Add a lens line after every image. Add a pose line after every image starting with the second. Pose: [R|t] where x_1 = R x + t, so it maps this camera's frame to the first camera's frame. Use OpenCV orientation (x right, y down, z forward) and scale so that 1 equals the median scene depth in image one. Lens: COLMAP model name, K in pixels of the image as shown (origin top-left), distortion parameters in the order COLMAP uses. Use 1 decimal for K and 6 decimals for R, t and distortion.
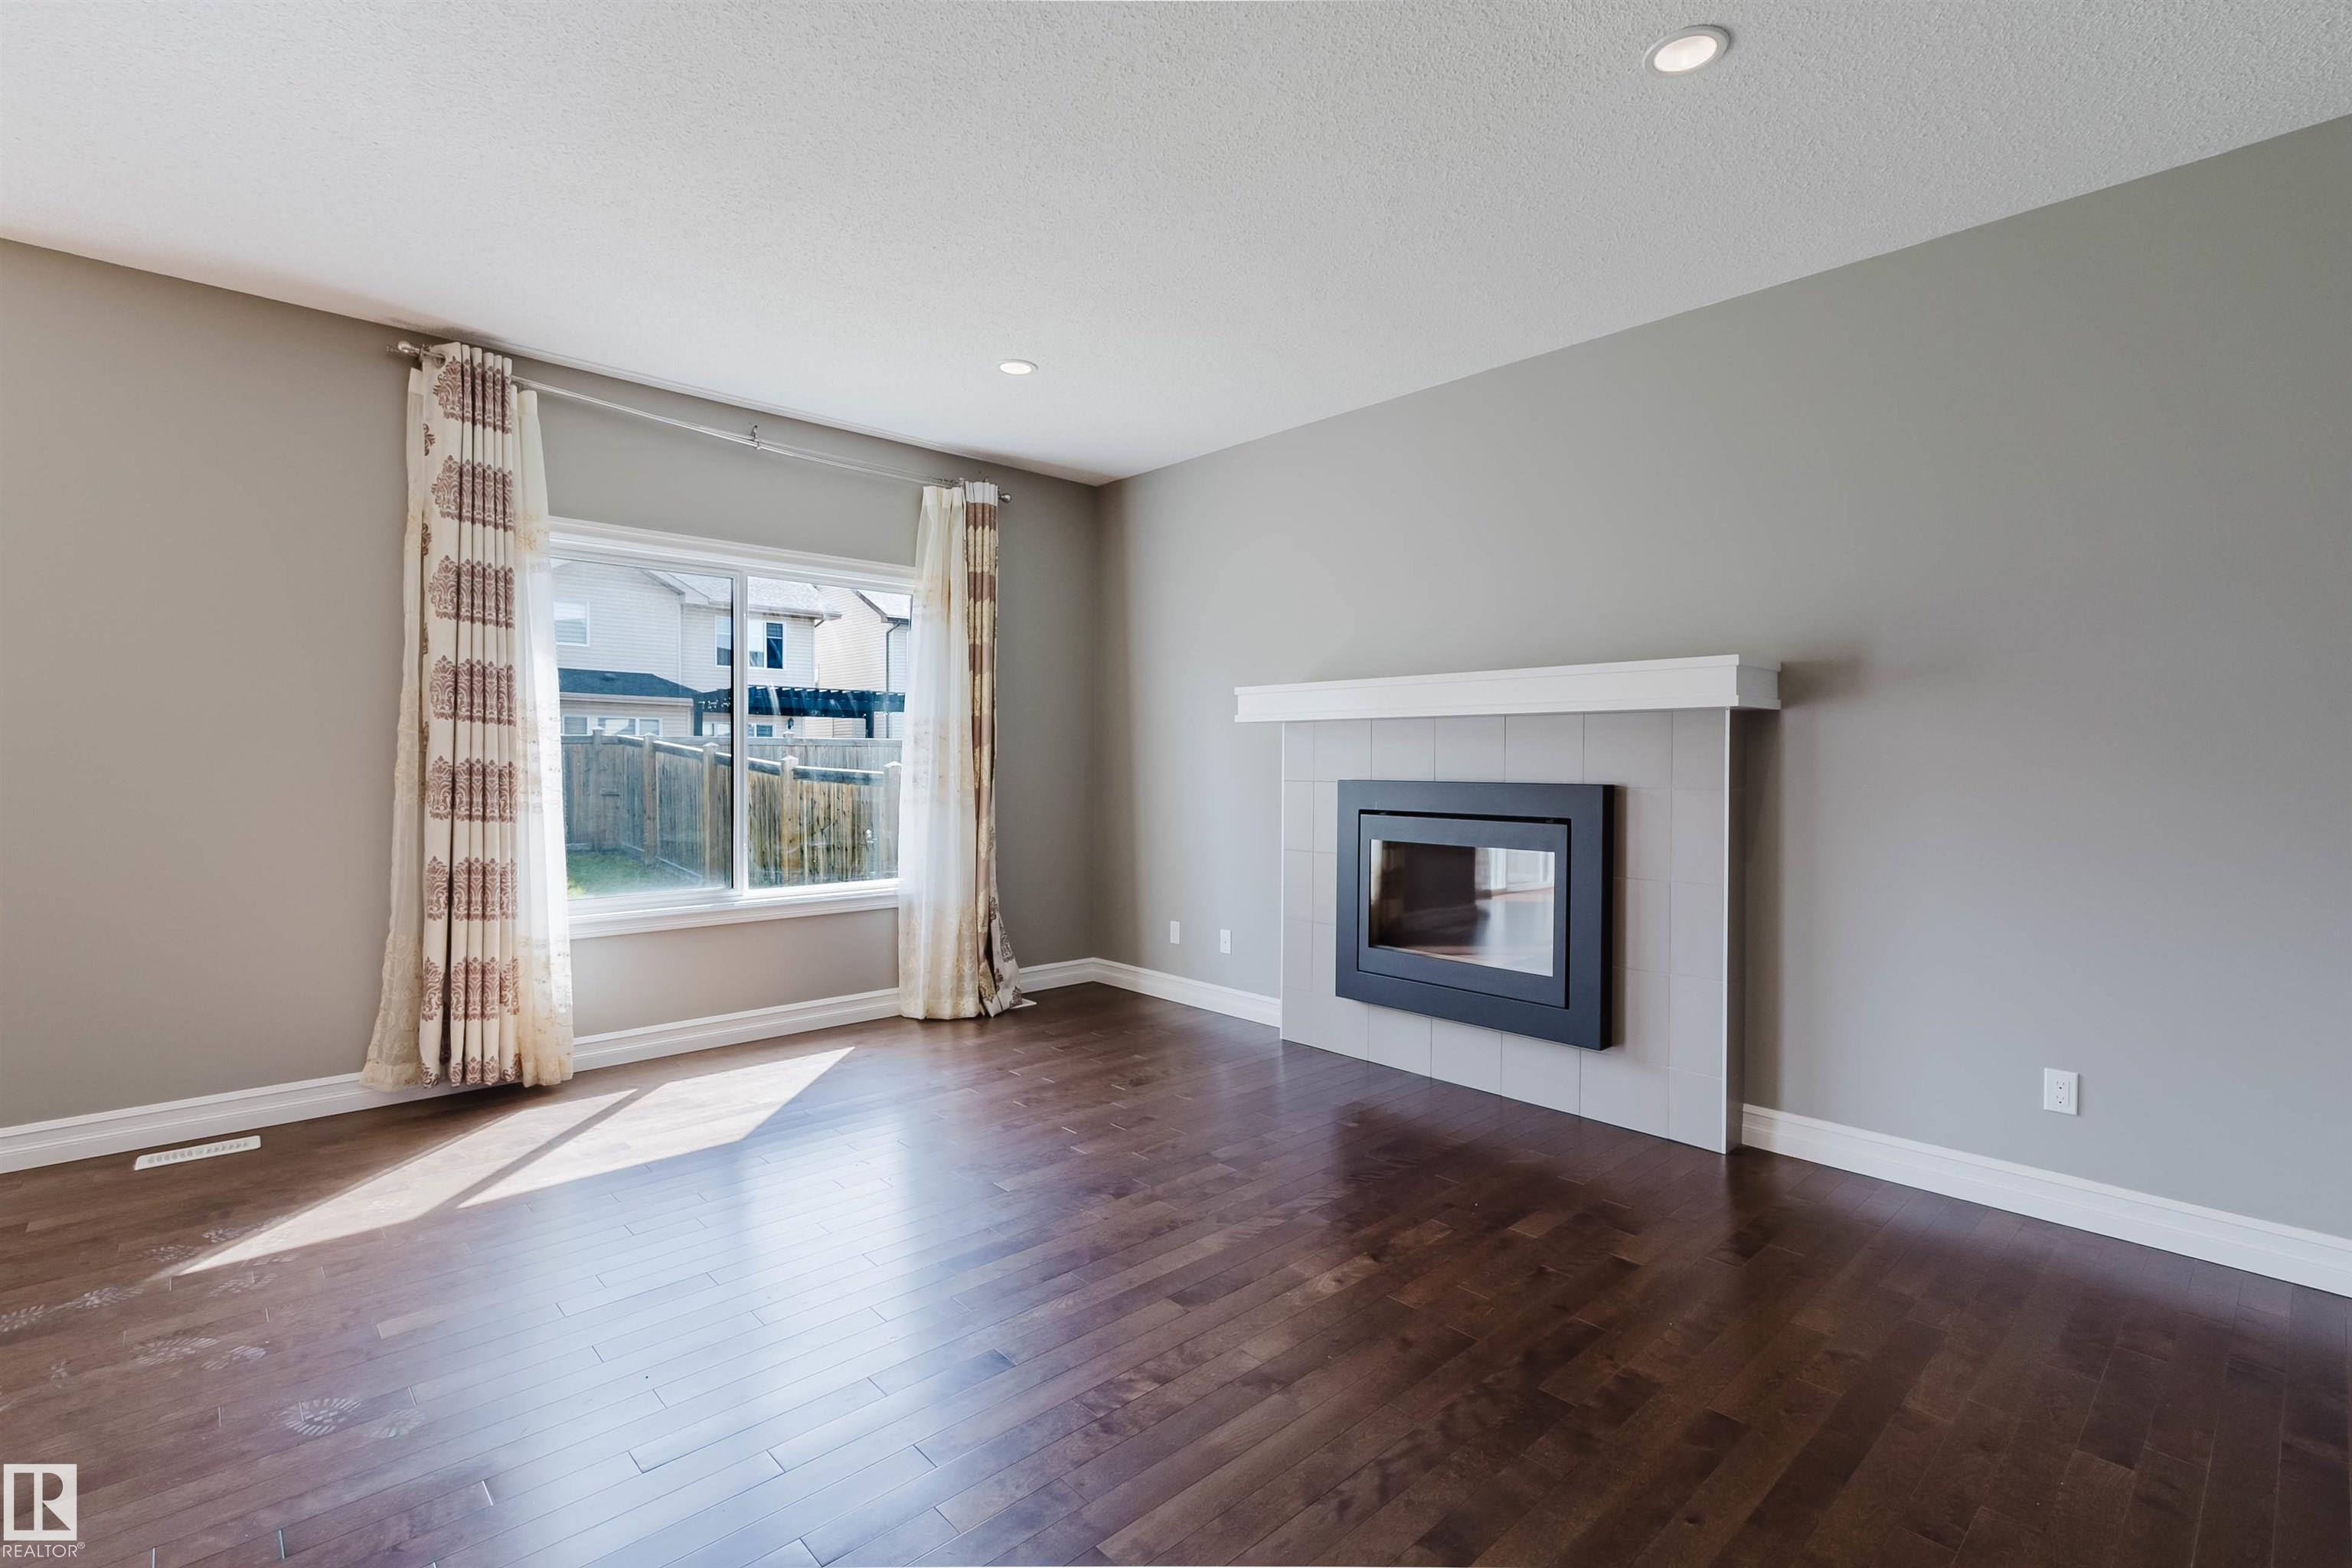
lens RADIAL K [[1069.9, 0, 1175.0], [0, 1069.9, 779.9], [0, 0, 1]] dist [0.002218, 0.000094]
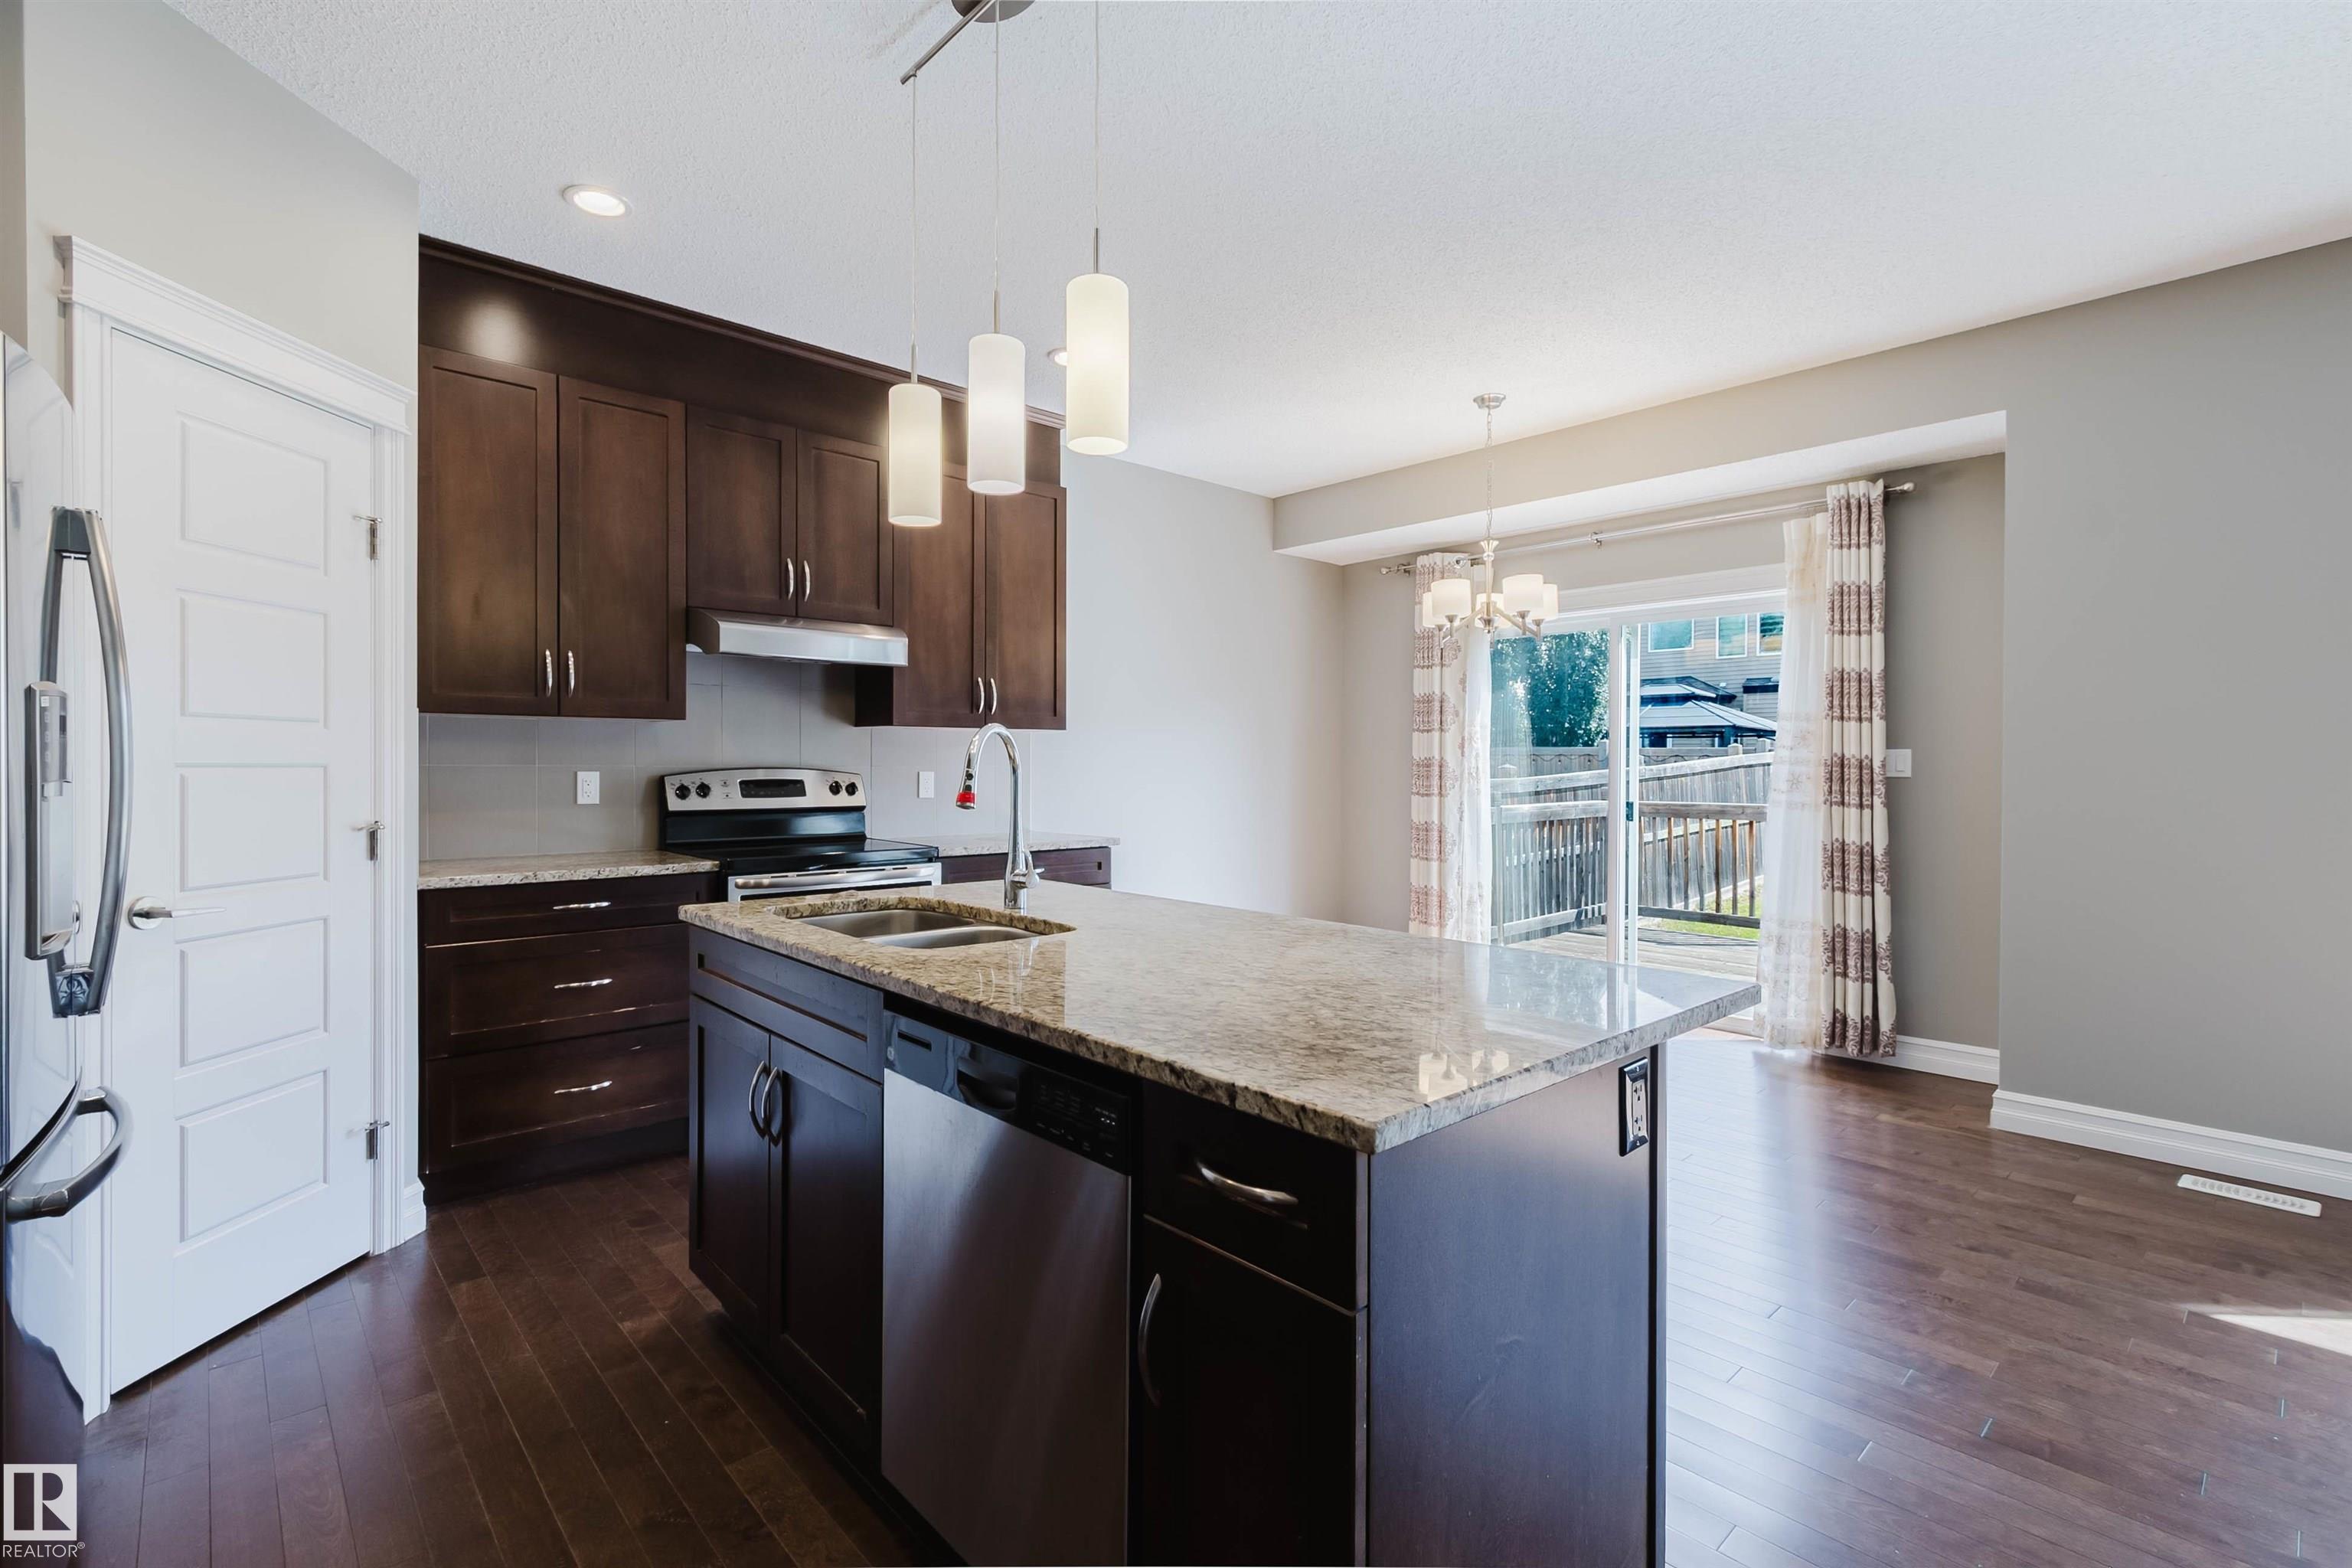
lens RADIAL K [[1069.9, 0, 1172.0], [0, 1069.9, 770.3], [0, 0, 1]] dist [0.002218, 0.000094]
pose [[0.001112, -0.001474, -0.999998, 0.016087], [-0.020365, 0.999791, -0.001497, 0.000695], [0.999792, 0.020366, 0.001082, 0.054966]]
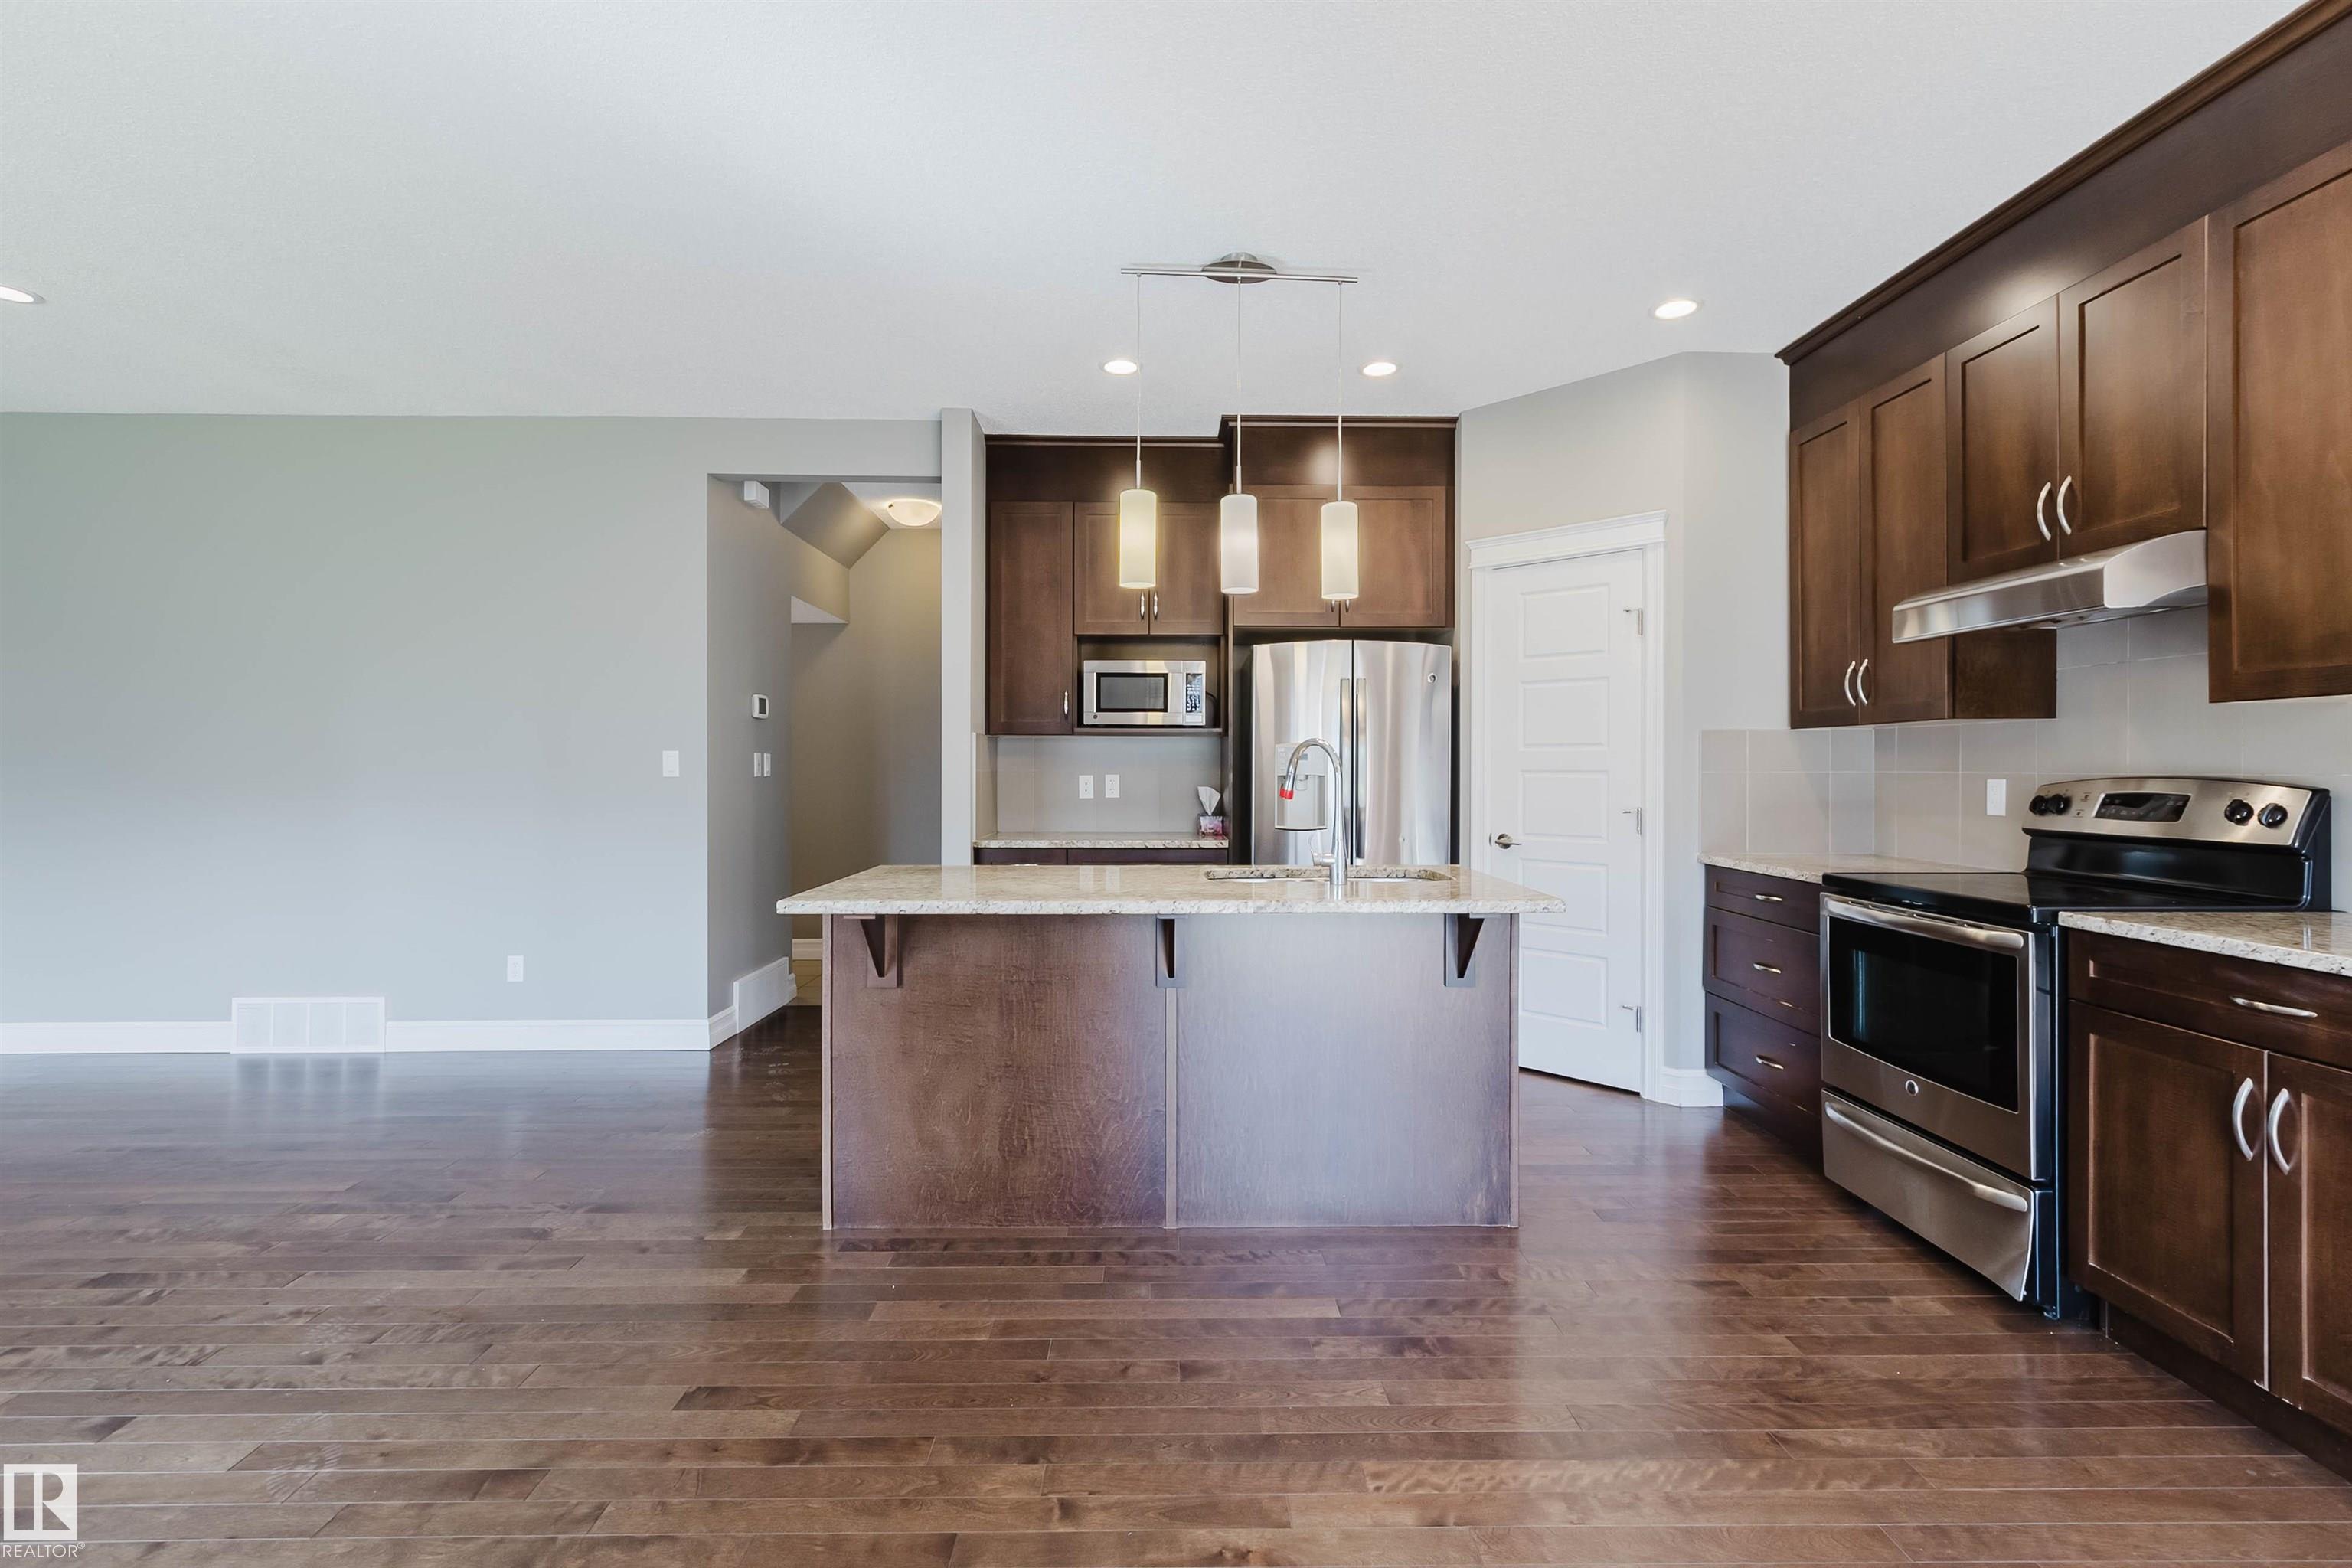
lens RADIAL K [[1069.9, 0, 1169.2], [0, 1069.9, 772.8], [0, 0, 1]] dist [0.002218, 0.000094]
pose [[-0.745802, -0.009445, 0.666100, -1.015903], [0.005153, 0.999788, 0.019946, -0.015190], [-0.666148, 0.018308, -0.745595, 0.618156]]
